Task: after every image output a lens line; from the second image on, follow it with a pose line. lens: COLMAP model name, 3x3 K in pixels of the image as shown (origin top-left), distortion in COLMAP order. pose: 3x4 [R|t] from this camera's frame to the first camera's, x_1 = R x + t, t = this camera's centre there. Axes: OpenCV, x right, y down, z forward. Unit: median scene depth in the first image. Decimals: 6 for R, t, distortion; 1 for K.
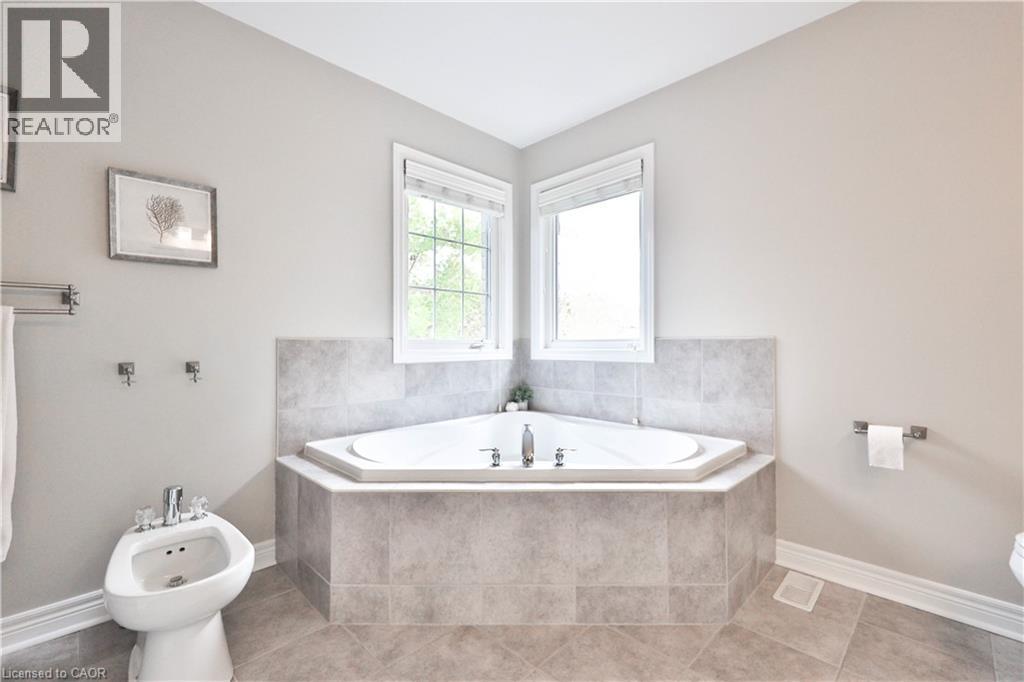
lens RADIAL K [[444.5, 0, 513.2], [0, 444.5, 339.9], [0, 0, 1]] dist [0.001739, -0.000116]
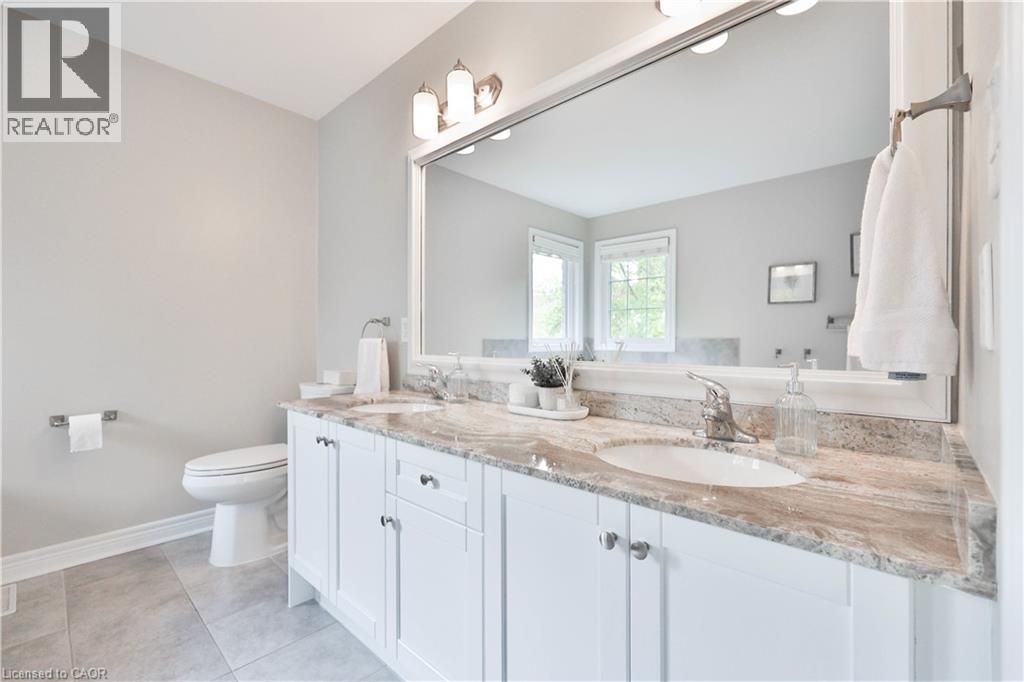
lens RADIAL K [[444.5, 0, 513.4], [0, 444.5, 340.9], [0, 0, 1]] dist [0.001739, -0.000116]
pose [[-0.034310, 0.003775, 0.999404, -0.384836], [-0.007528, 0.999964, -0.004036, -0.004907], [-0.999383, -0.007662, -0.034280, -0.085767]]
